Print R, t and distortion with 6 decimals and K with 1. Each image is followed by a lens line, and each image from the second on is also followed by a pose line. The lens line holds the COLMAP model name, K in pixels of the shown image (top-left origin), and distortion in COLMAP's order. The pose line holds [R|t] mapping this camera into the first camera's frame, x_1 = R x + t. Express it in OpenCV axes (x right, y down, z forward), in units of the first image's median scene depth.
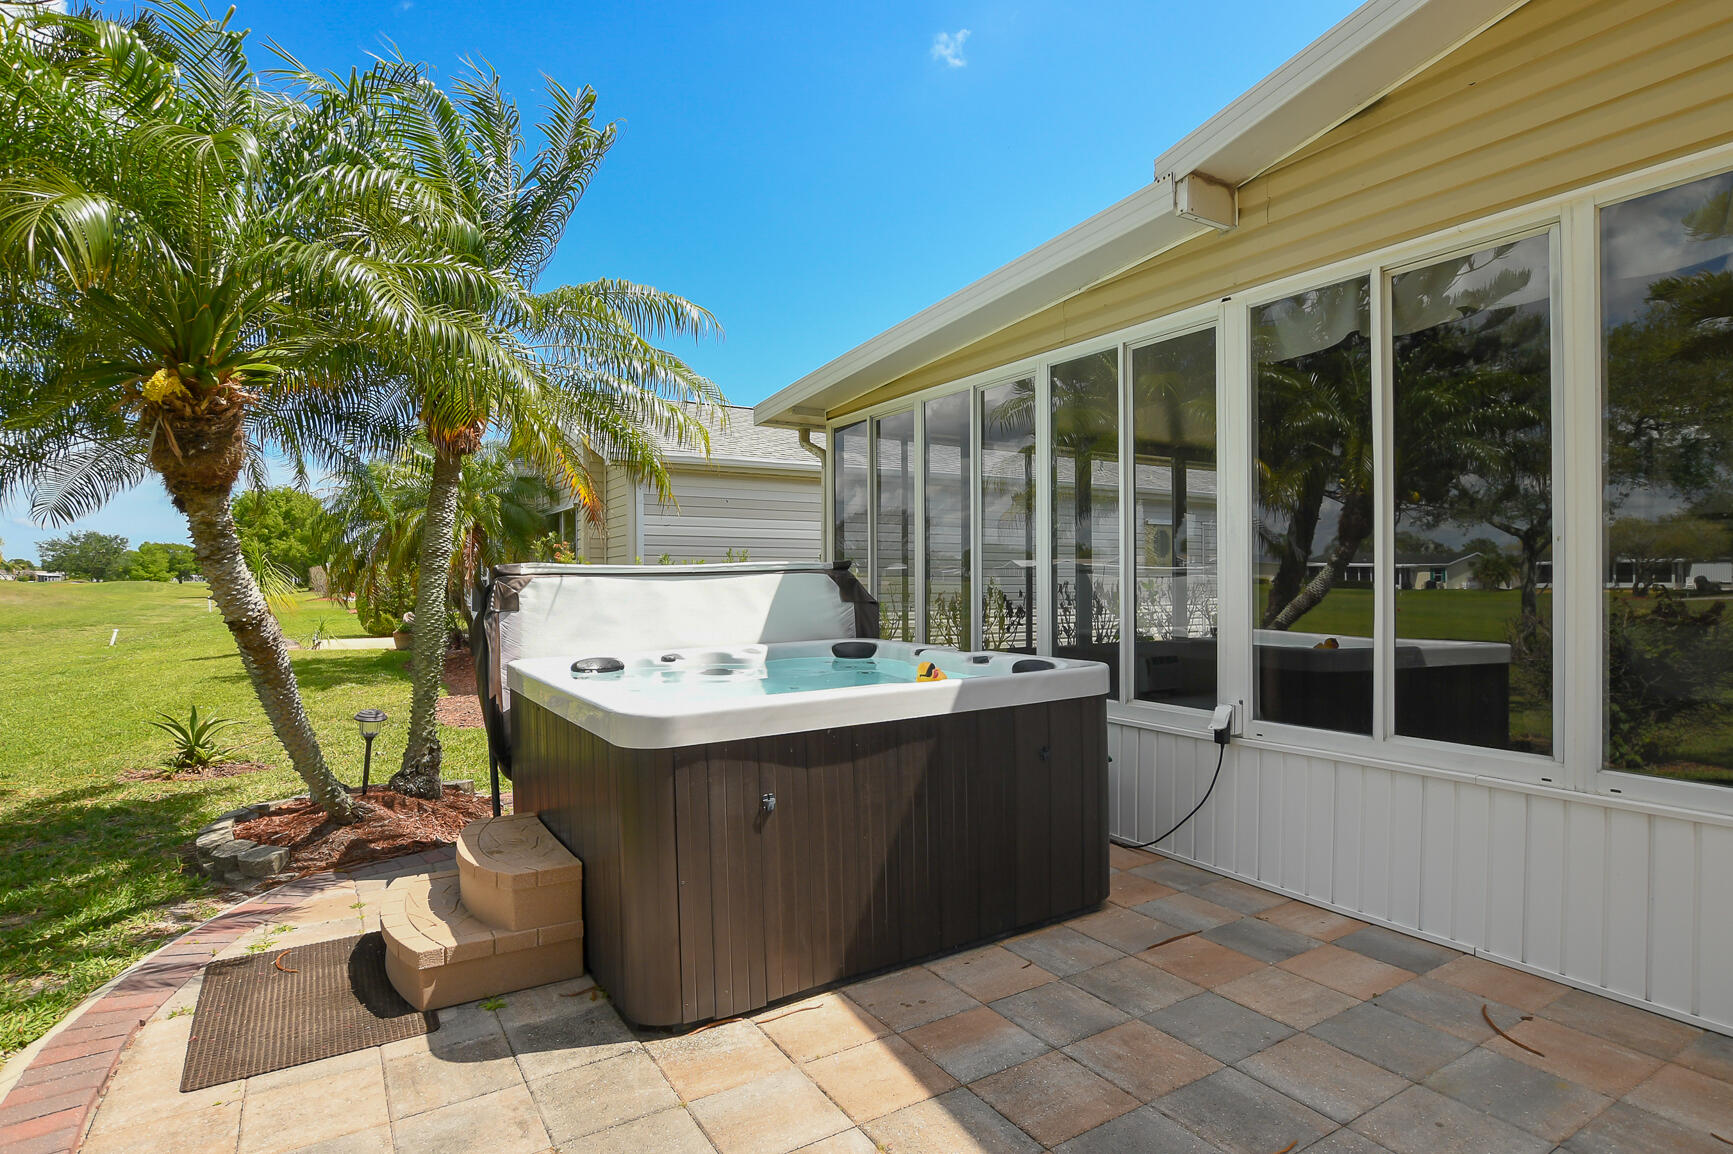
lens RADIAL K [[894.9, 0, 866.5], [0, 894.9, 577.0], [0, 0, 1]] dist [-0.002940, -0.000321]
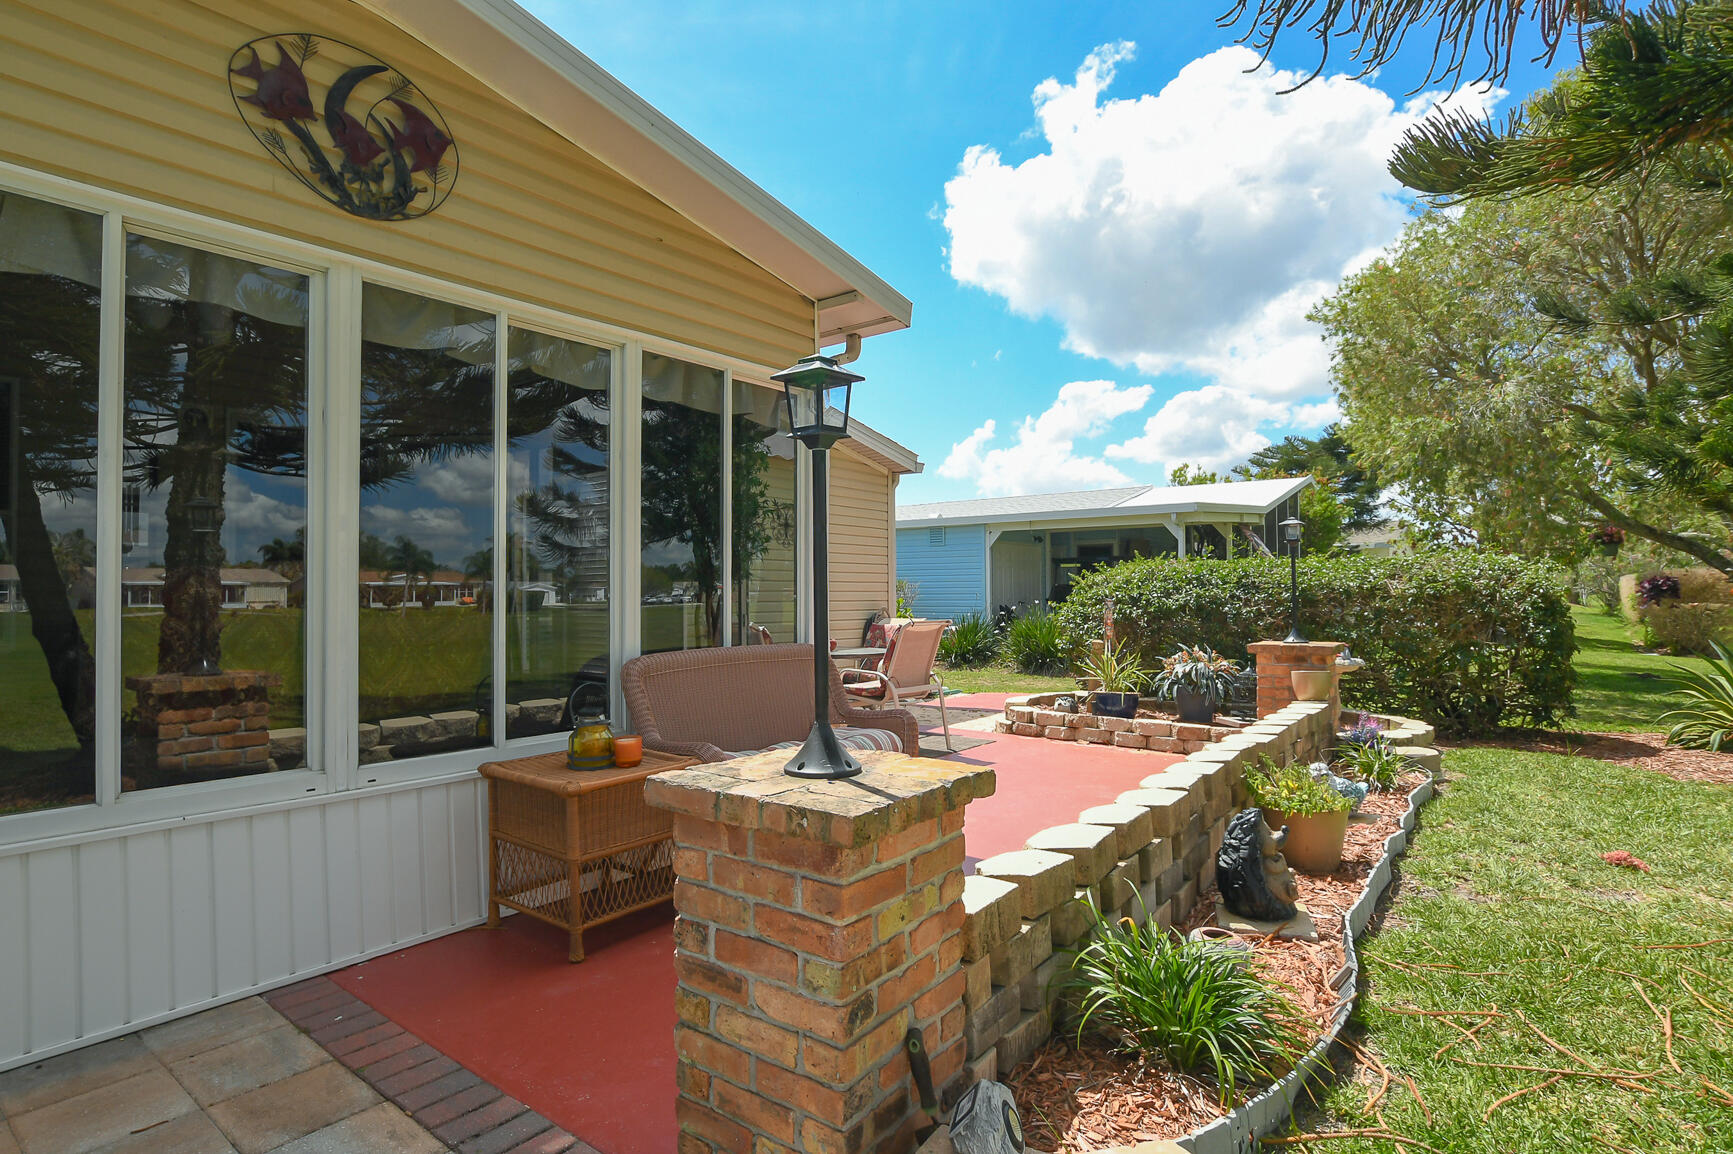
lens RADIAL K [[894.9, 0, 866.5], [0, 894.9, 577.0], [0, 0, 1]] dist [-0.002940, -0.000321]
pose [[-0.332432, 0.017099, 0.942972, -0.344068], [-0.003488, 0.999807, -0.019359, -0.004061], [-0.943121, -0.009725, -0.332308, 0.558388]]
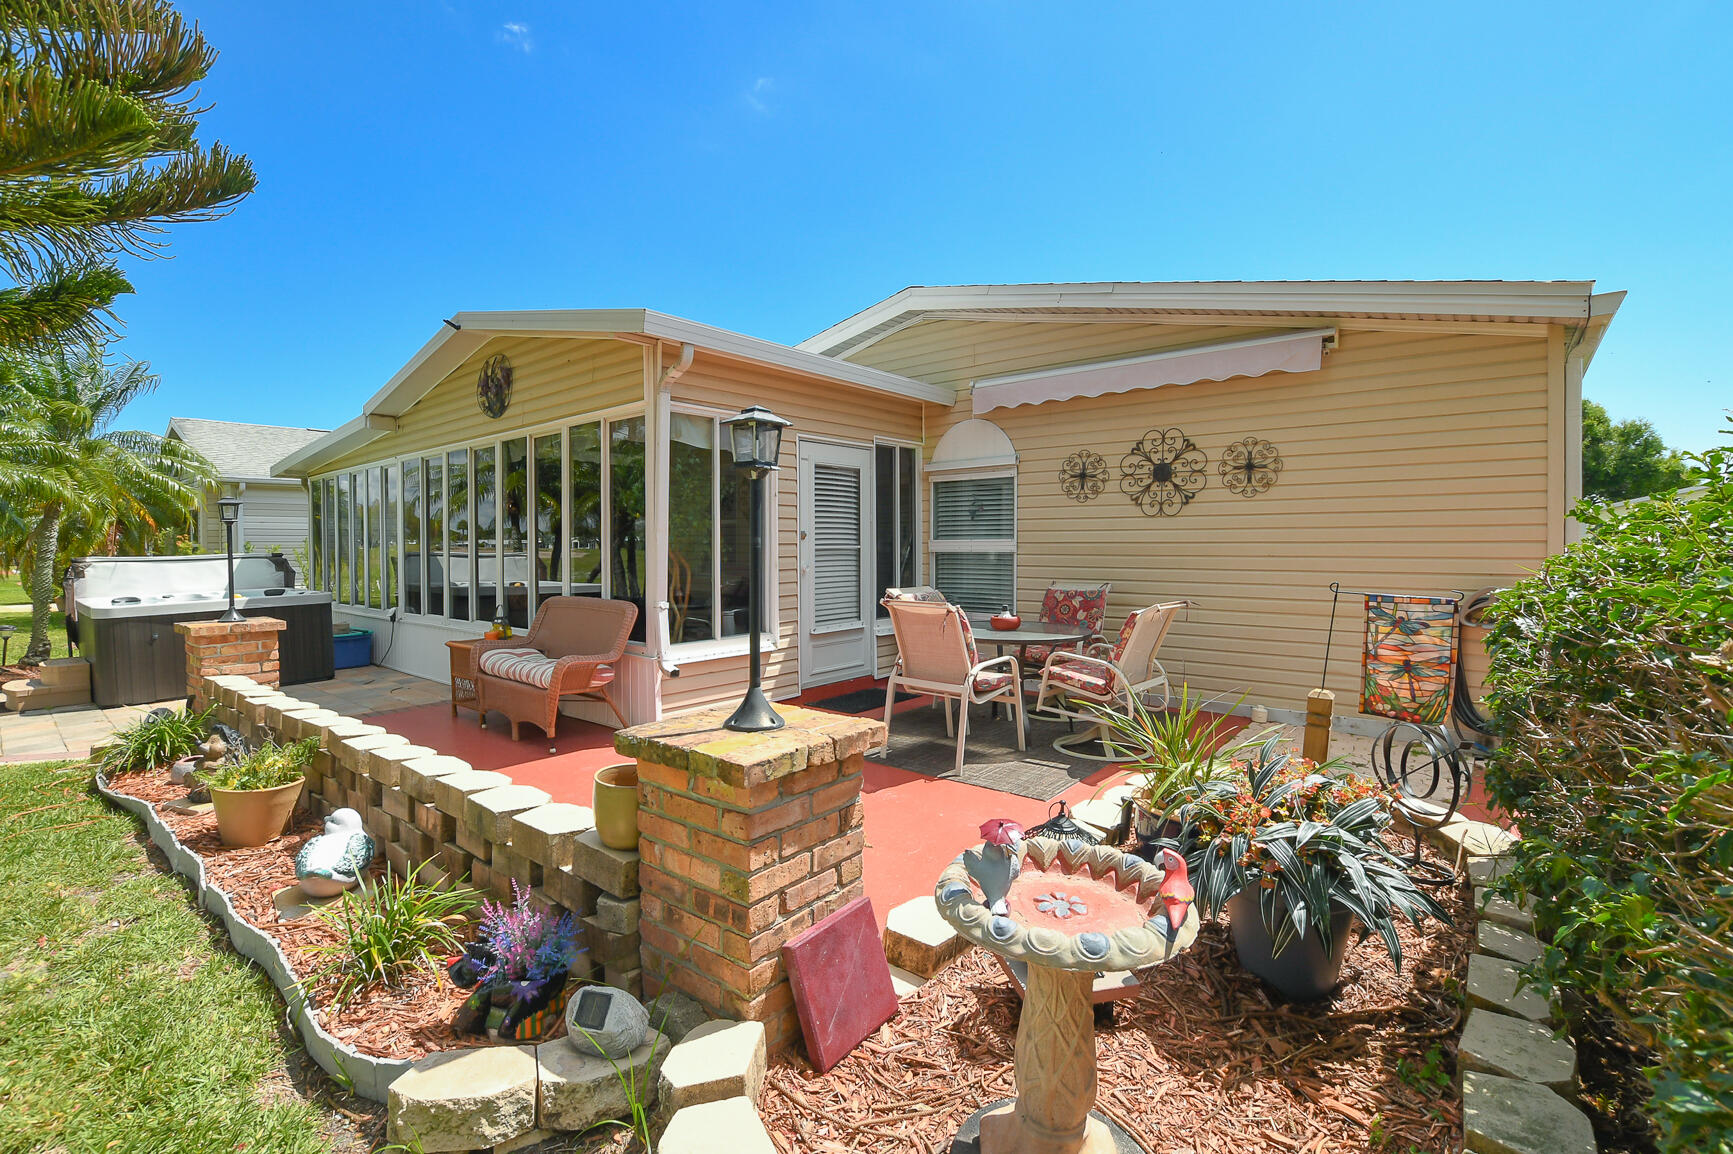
lens RADIAL K [[770.7, 0, 866.4], [0, 770.7, 550.4], [0, 0, 1]] dist [-0.016195, -0.000194]
pose [[0.952122, -0.010019, 0.305555, 1.067747], [0.006794, 0.999909, 0.011617, -0.047249], [-0.305643, -0.008985, 0.952104, -1.684865]]
